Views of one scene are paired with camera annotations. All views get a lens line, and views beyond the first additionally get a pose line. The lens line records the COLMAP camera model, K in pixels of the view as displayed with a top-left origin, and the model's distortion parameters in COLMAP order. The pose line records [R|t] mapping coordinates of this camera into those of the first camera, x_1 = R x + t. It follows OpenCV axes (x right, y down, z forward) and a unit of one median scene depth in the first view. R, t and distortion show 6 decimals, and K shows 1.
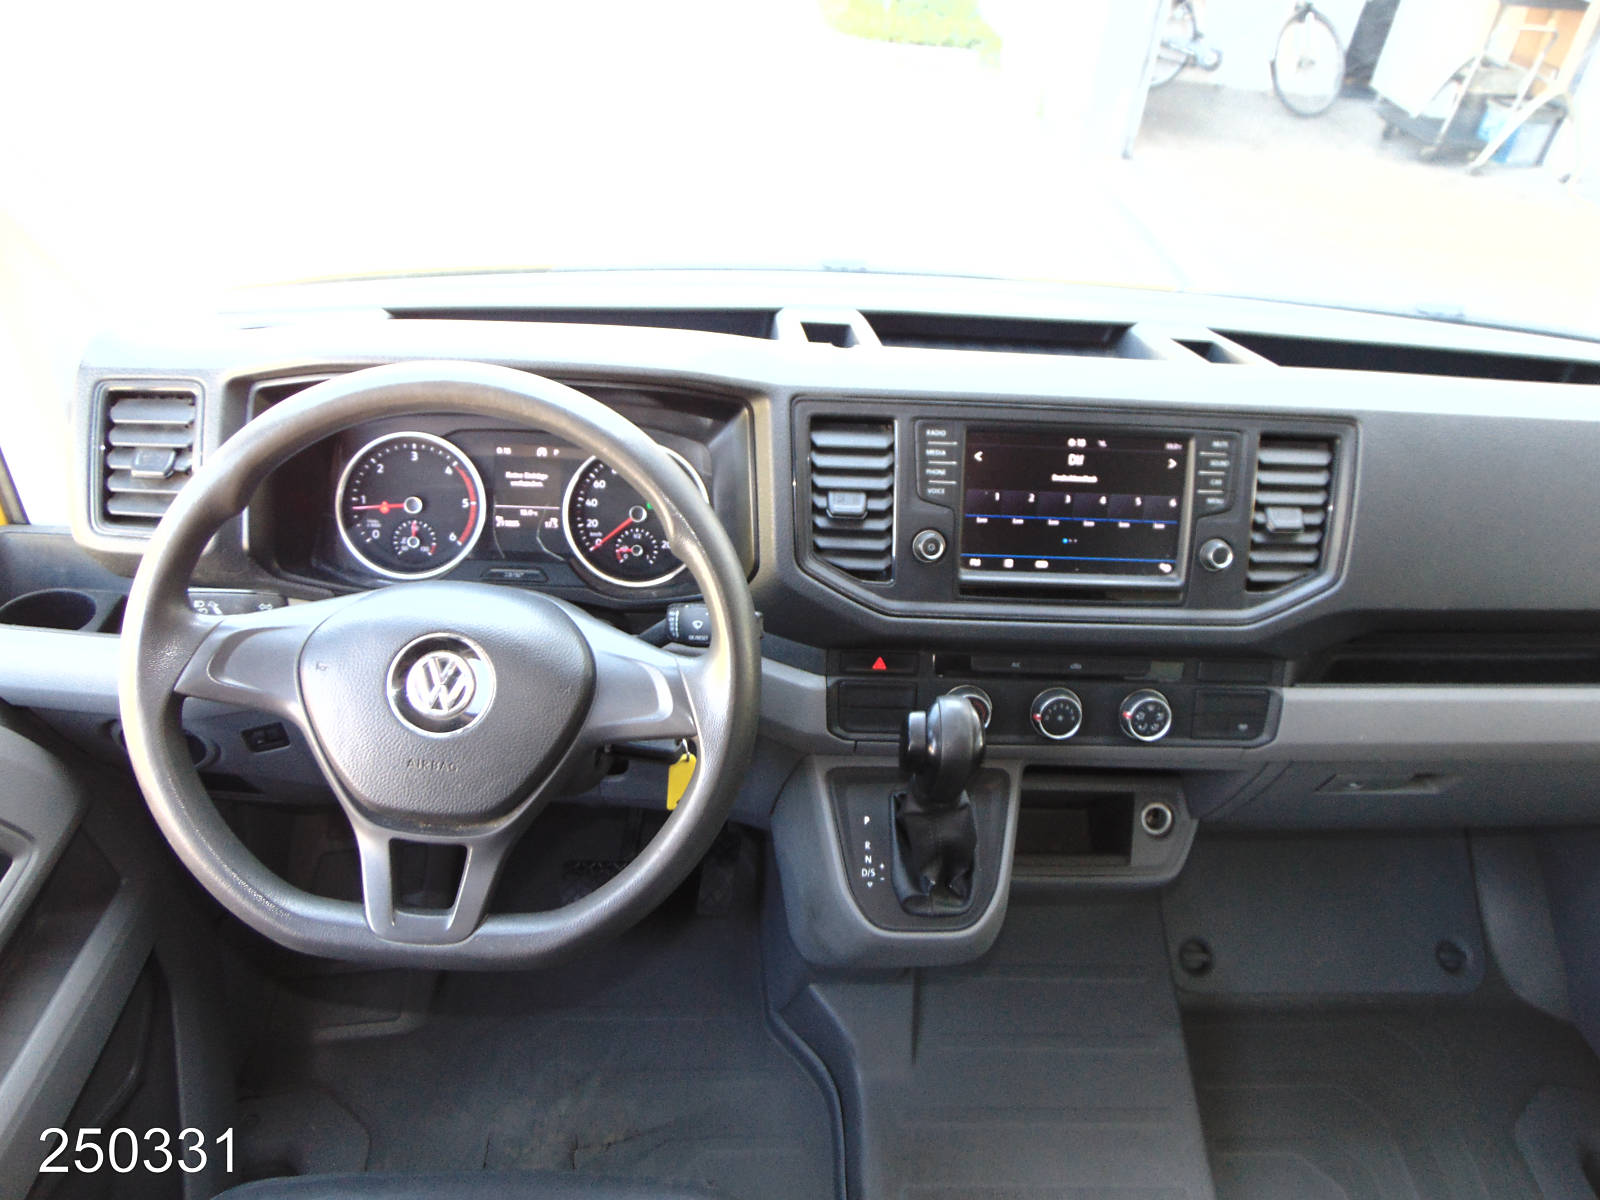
lens RADIAL K [[1169.7, 0, 800.0], [0, 1169.7, 600.0], [0, 0, 1]] dist [-0.038322, 0.057419]
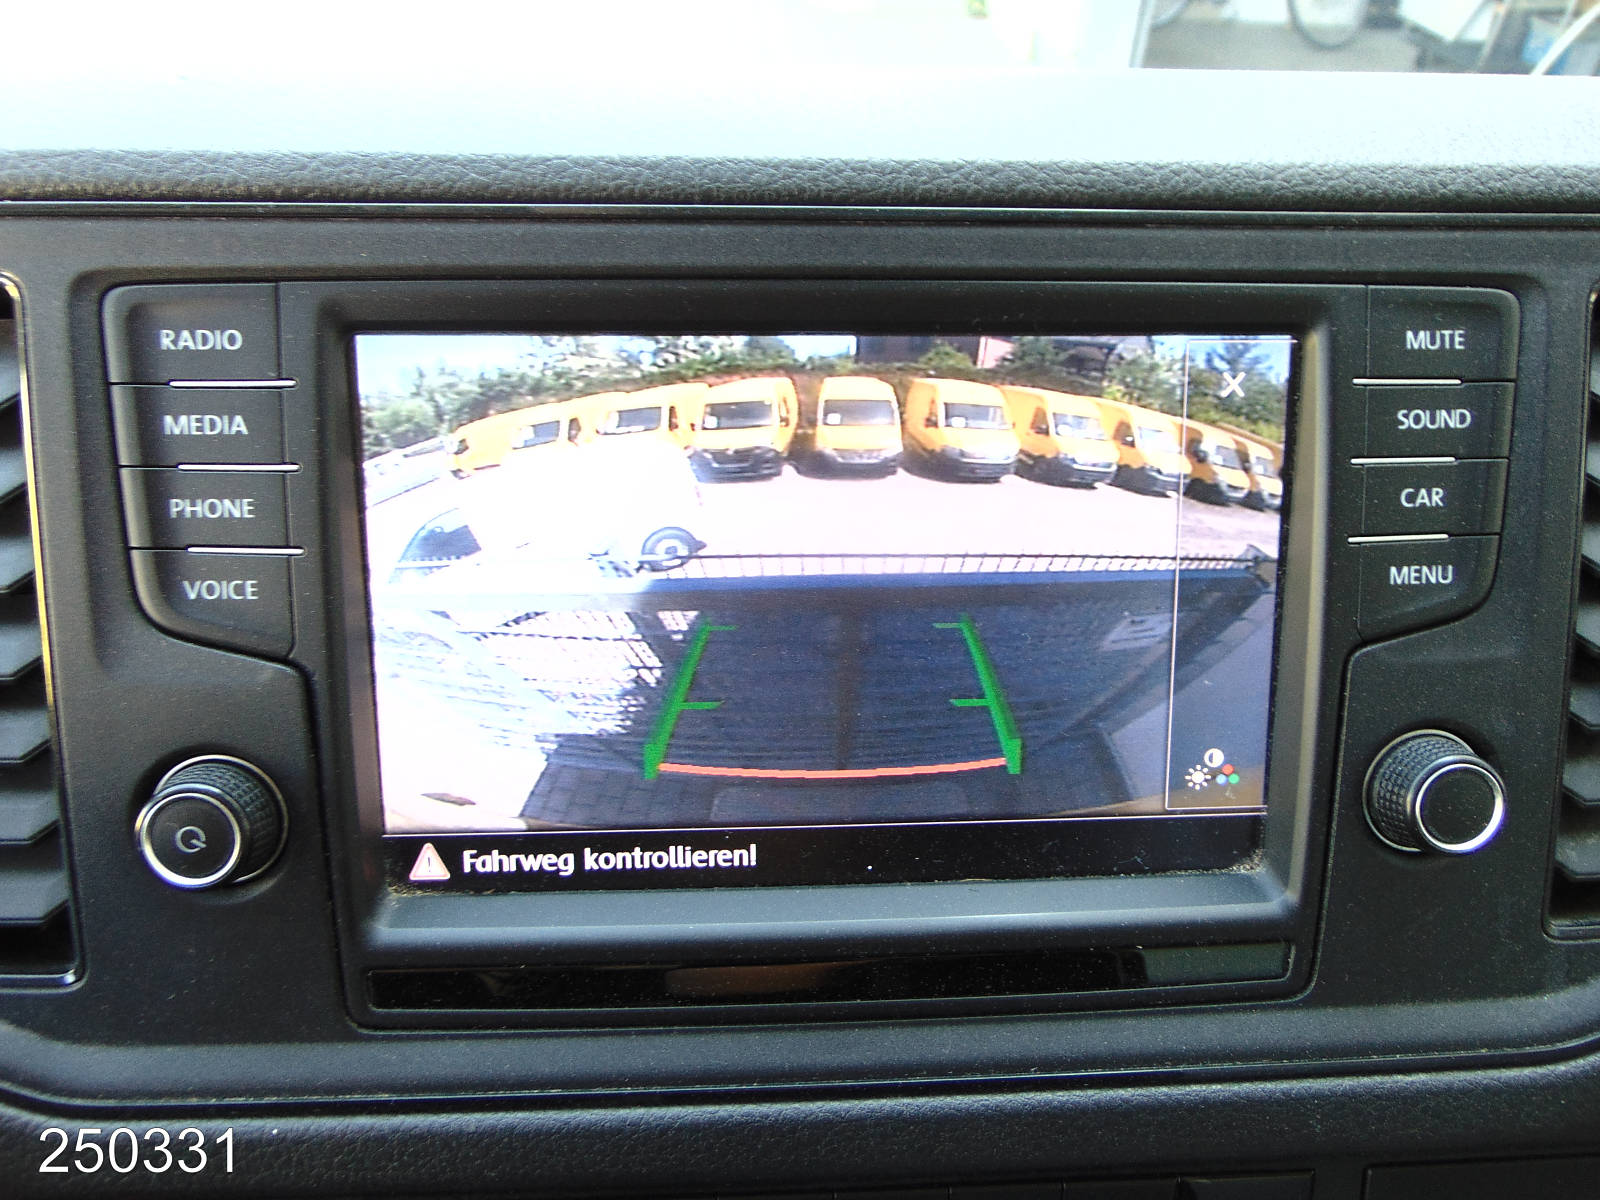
lens RADIAL K [[1160.7, 0, 799.6], [0, 1160.7, 572.5], [0, 0, 1]] dist [0.005759, 0.007915]
pose [[0.998991, -0.039175, -0.021955, 0.226280], [0.038863, 0.999140, -0.014442, -0.084753], [0.022502, 0.013574, 0.999655, 0.734379]]
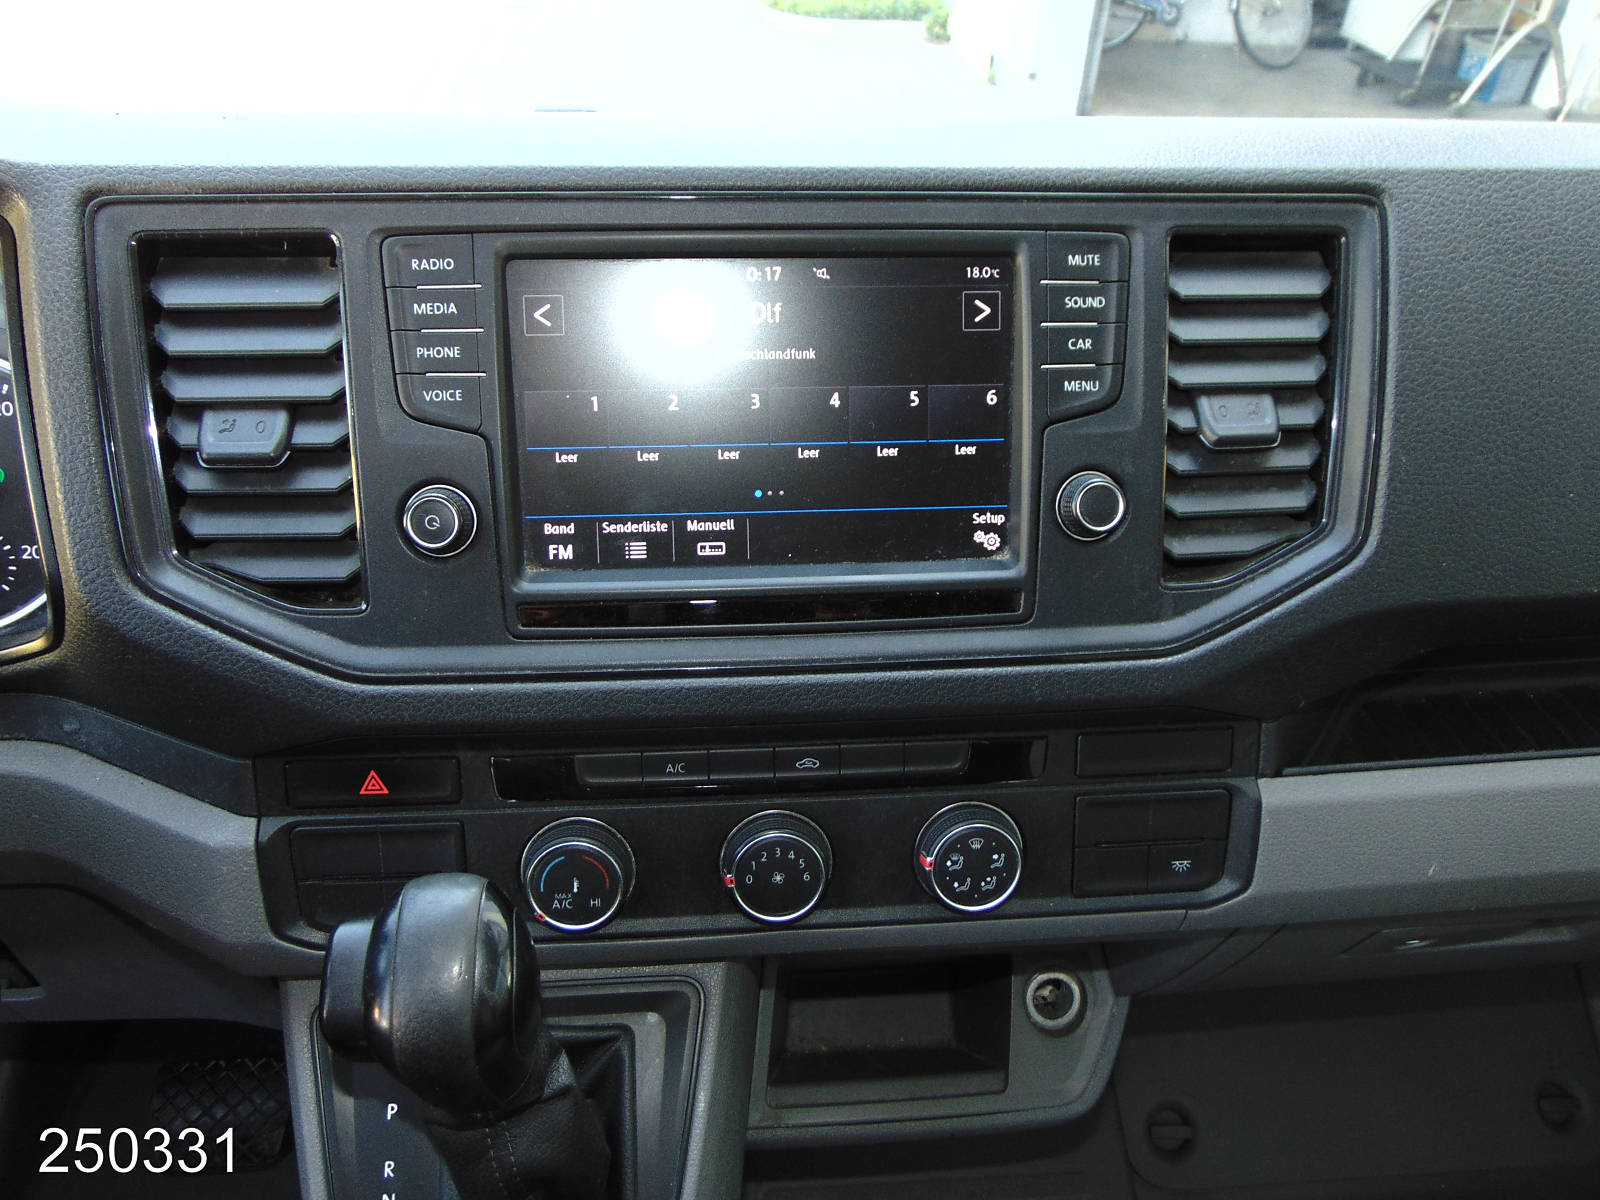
lens RADIAL K [[1171.5, 0, 801.4], [0, 1171.5, 582.6], [0, 0, 1]] dist [-0.038413, 0.056290]
pose [[0.998426, -0.056077, 0.000016, 0.236972], [0.056066, 0.998227, -0.020010, -0.005560], [0.001106, 0.019979, 0.999800, 0.532343]]
